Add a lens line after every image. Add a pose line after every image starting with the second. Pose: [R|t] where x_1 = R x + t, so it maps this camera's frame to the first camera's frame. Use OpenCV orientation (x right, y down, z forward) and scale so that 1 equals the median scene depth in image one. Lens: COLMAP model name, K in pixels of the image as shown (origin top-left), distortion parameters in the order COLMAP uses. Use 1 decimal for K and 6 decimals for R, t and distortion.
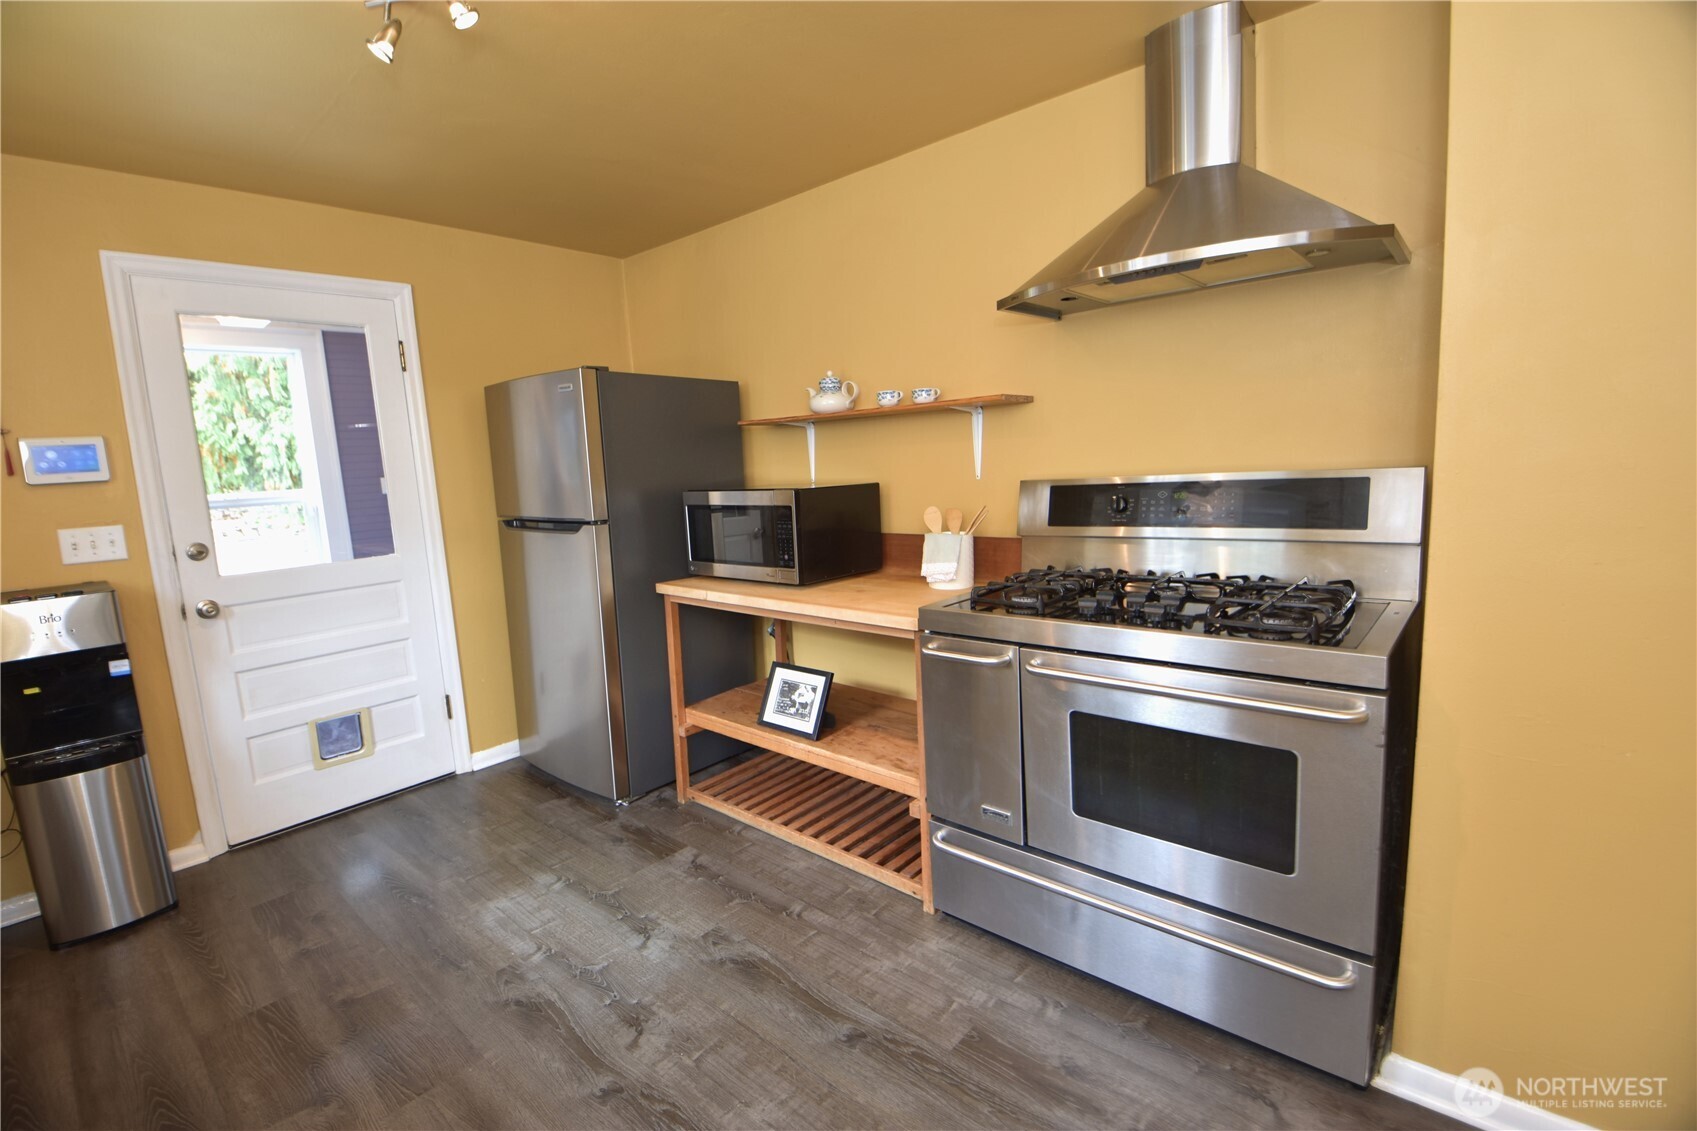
lens RADIAL K [[751.8, 0, 833.9], [0, 751.8, 555.7], [0, 0, 1]] dist [-0.008946, -0.006640]
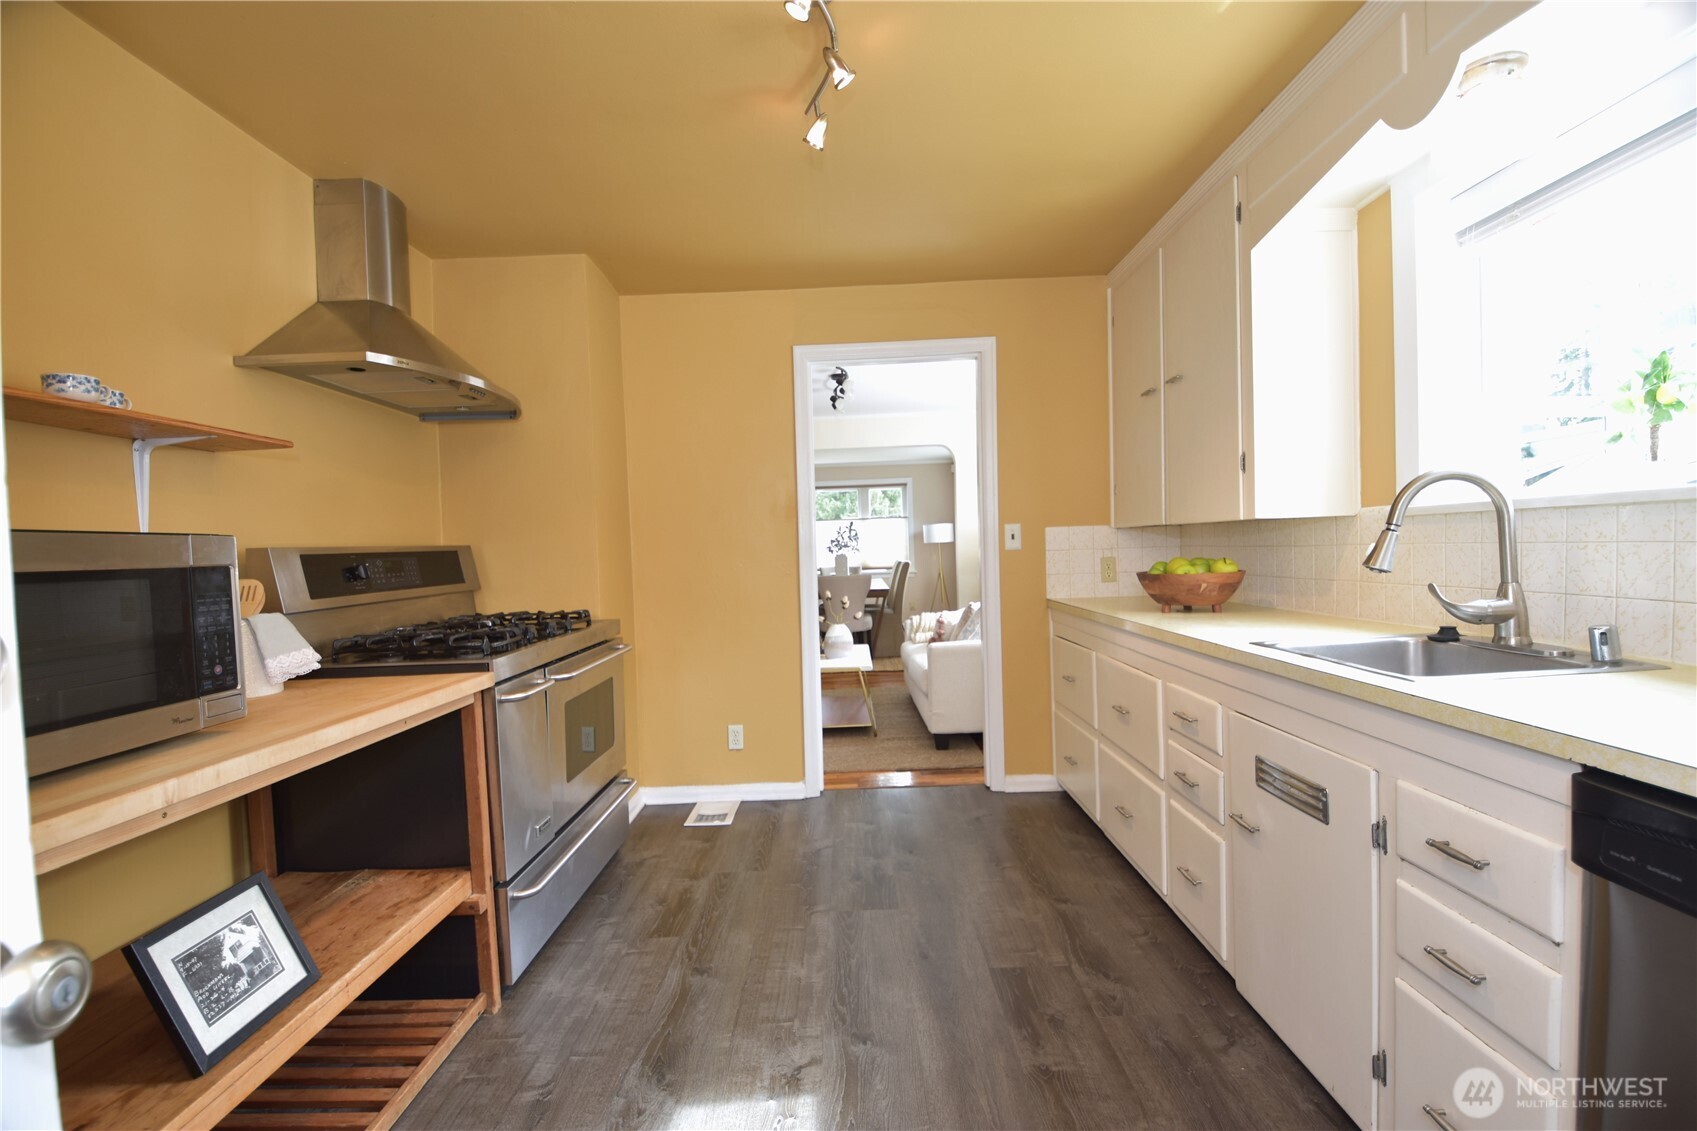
lens RADIAL K [[751.8, 0, 844.0], [0, 751.8, 575.2], [0, 0, 1]] dist [-0.008946, -0.006640]
pose [[-0.663514, 0.052504, 0.746319, -0.763939], [0.165997, 0.983003, 0.078425, -0.033518], [-0.729516, 0.175923, -0.660952, 1.084417]]
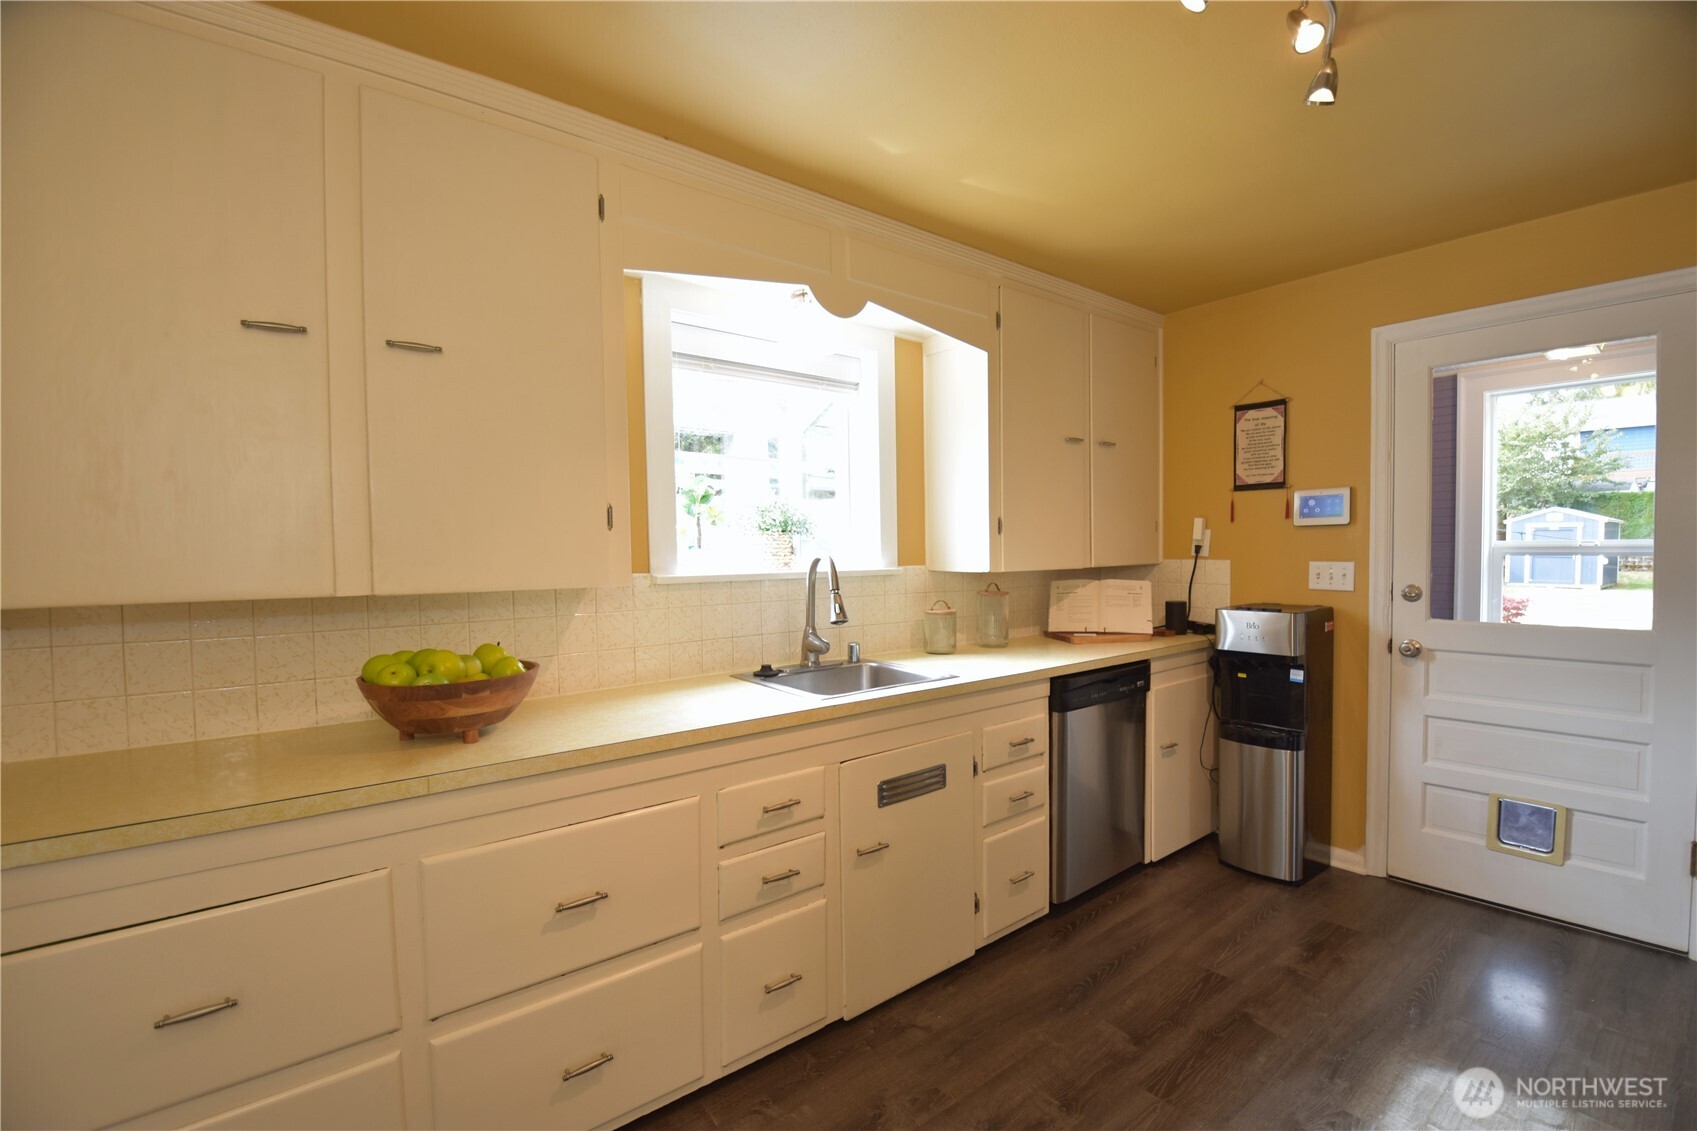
lens RADIAL K [[751.8, 0, 851.4], [0, 751.8, 568.7], [0, 0, 1]] dist [-0.008946, -0.006640]
pose [[-0.152139, 0.078684, -0.985222, 0.347743], [-0.108612, 0.989458, 0.095794, -0.061628], [0.982373, 0.121580, -0.141989, 0.412780]]
